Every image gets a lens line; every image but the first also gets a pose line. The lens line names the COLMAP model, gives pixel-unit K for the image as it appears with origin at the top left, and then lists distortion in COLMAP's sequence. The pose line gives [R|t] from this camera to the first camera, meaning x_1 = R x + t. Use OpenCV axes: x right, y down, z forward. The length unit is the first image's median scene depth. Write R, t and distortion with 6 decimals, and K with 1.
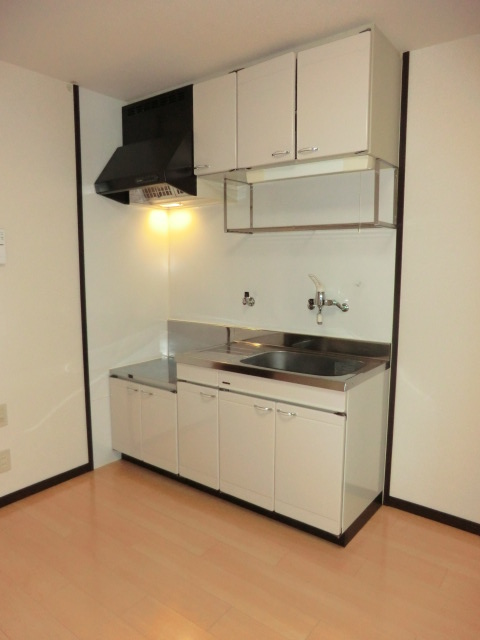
lens RADIAL K [[458.1, 0, 240.1], [0, 458.1, 319.6], [0, 0, 1]] dist [-0.060714, 0.017712]
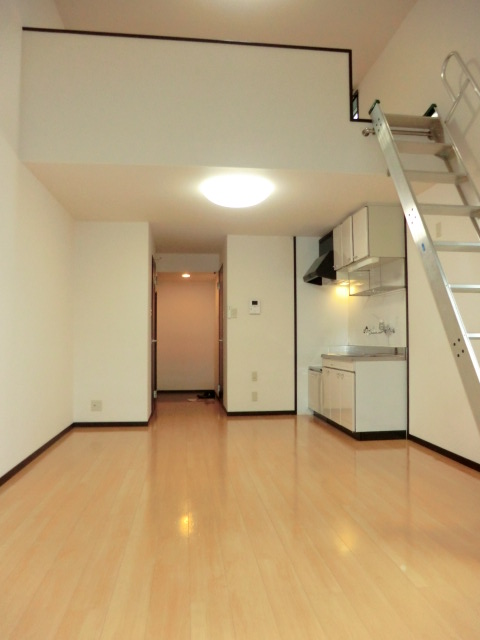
lens RADIAL K [[458.1, 0, 238.9], [0, 458.1, 318.5], [0, 0, 1]] dist [-0.060714, 0.017712]
pose [[0.697305, -0.029773, -0.716156, 1.090657], [-0.090599, 0.987462, -0.129267, 0.217402], [0.711026, 0.155022, 0.685865, -0.734874]]
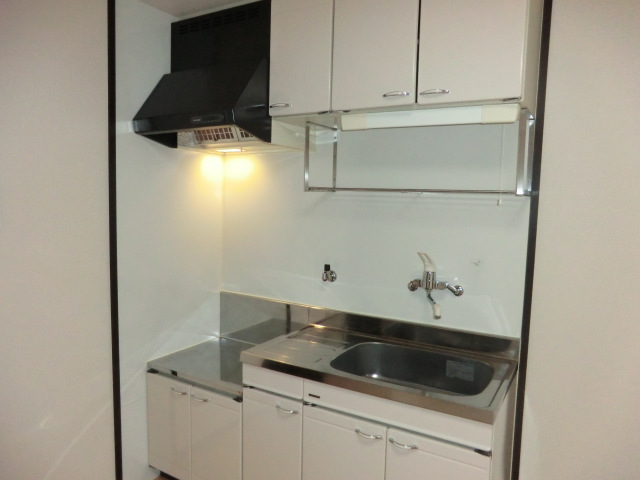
lens RADIAL K [[458.1, 0, 320.4], [0, 458.1, 245.8], [0, 0, 1]] dist [-0.060714, 0.017712]
pose [[0.992790, 0.016227, 0.118762, -0.101737], [-0.013381, 0.999605, -0.024725, -0.079981], [-0.119116, 0.022958, 0.992615, 0.231015]]
